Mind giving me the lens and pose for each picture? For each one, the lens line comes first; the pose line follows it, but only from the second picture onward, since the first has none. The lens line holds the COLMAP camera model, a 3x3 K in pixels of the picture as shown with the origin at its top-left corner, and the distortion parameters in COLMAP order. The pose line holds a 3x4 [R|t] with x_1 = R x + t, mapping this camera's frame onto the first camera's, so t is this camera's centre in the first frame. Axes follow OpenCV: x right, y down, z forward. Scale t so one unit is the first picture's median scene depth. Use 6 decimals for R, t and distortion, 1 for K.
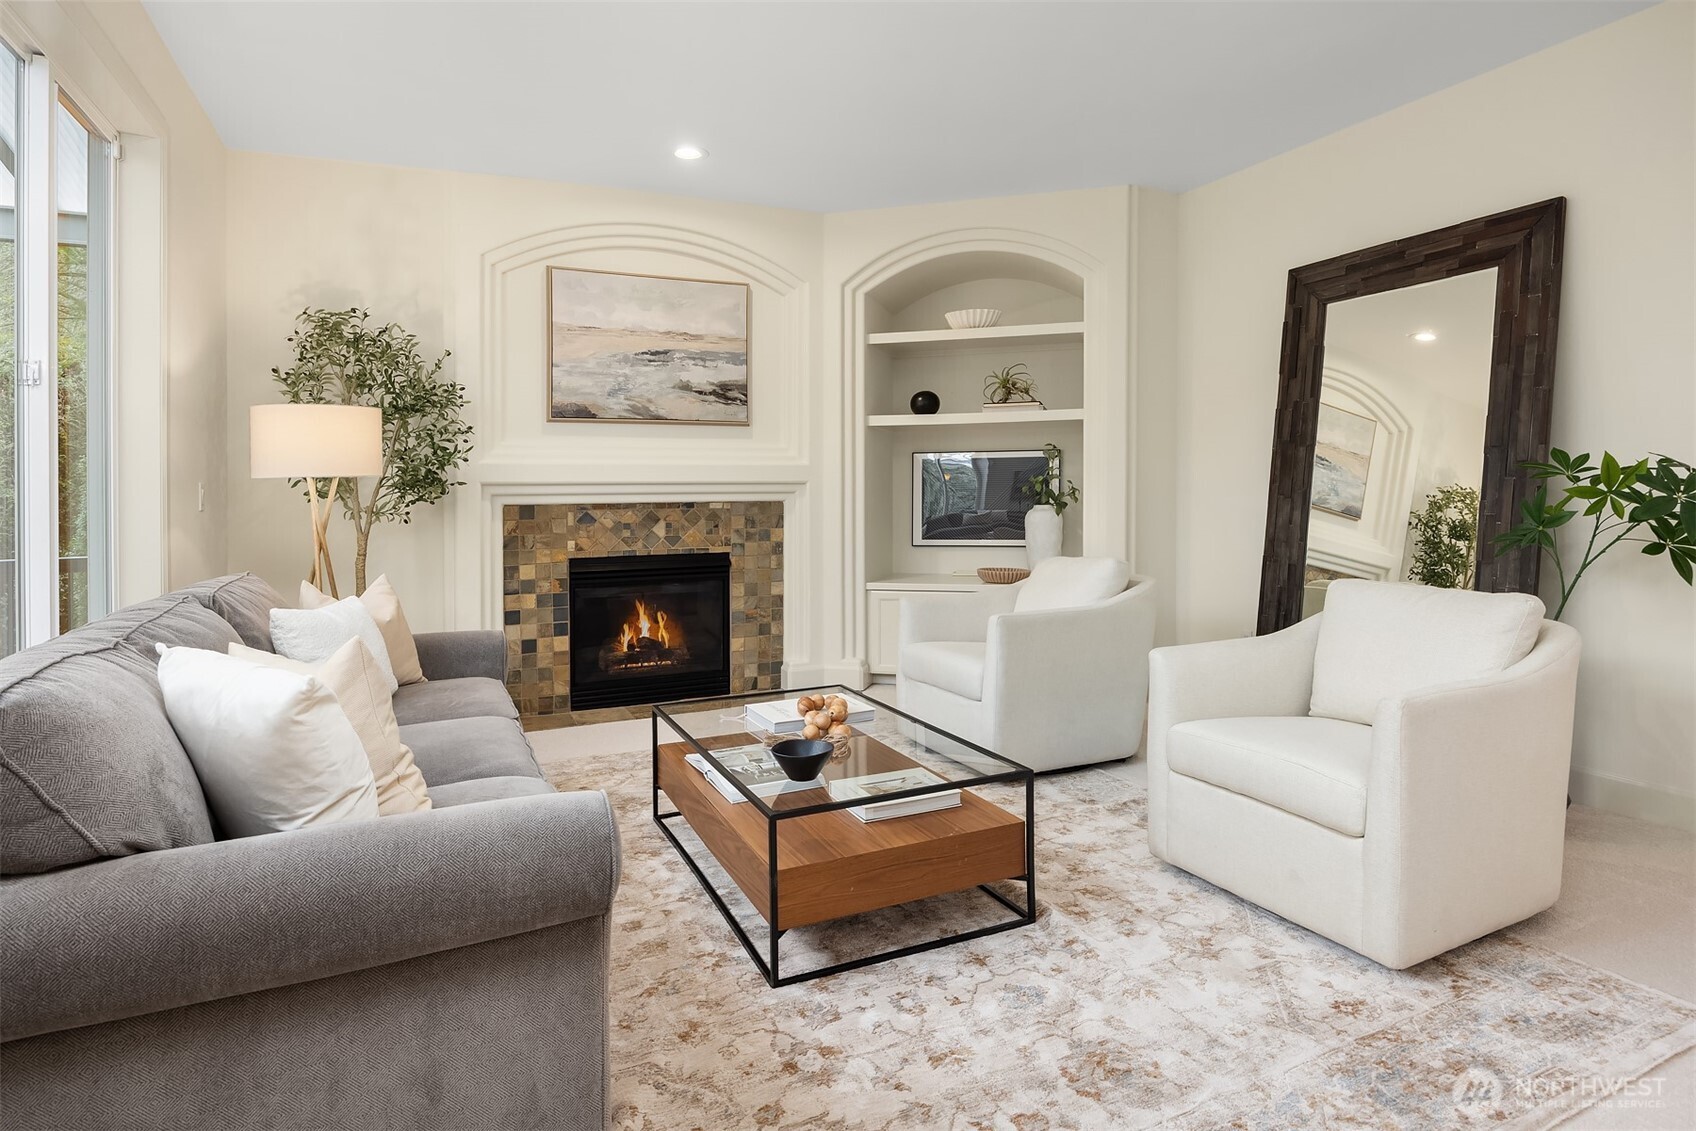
lens RADIAL K [[937.2, 0, 864.8], [0, 937.2, 578.2], [0, 0, 1]] dist [-0.004674, 0.000392]
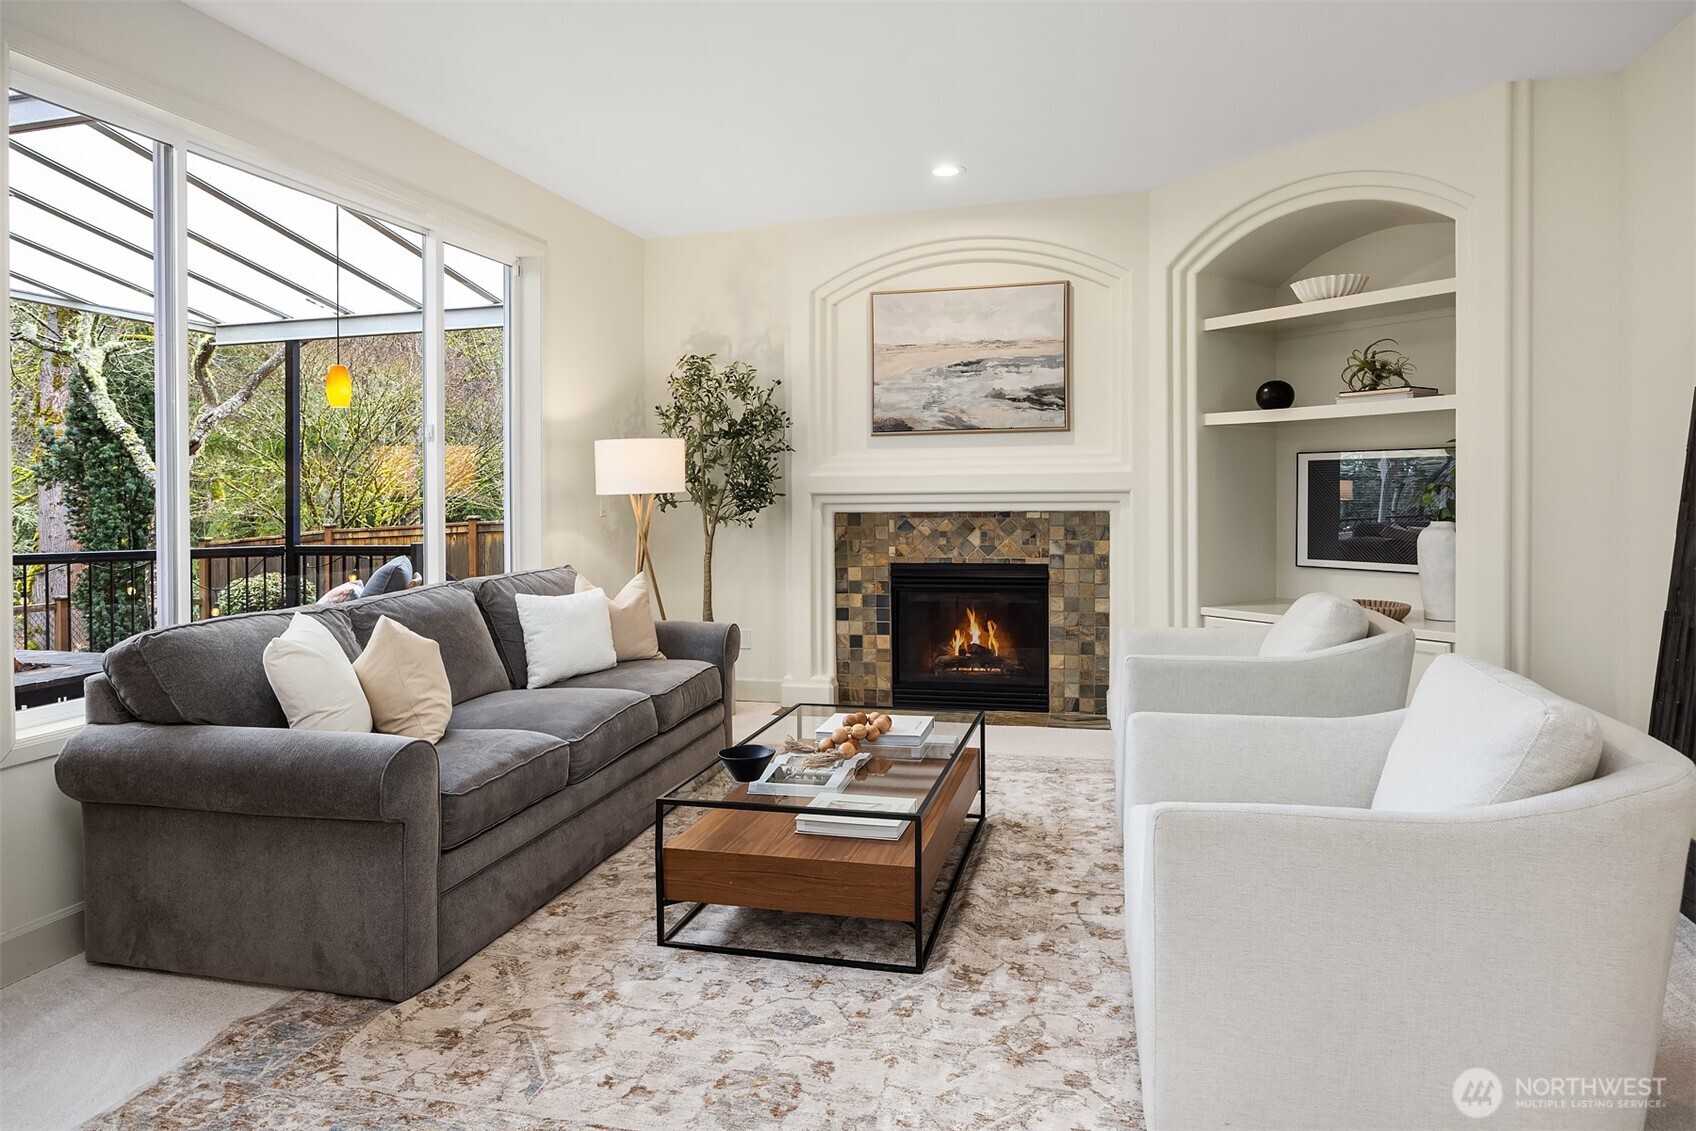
lens RADIAL K [[1027.3, 0, 840.1], [0, 1027.3, 583.0], [0, 0, 1]] dist [-0.005980, -0.000738]
pose [[0.761533, 0.061198, -0.645231, 0.392969], [-0.053822, 0.998065, 0.031139, -0.031417], [0.645888, 0.011014, 0.763353, 0.069363]]
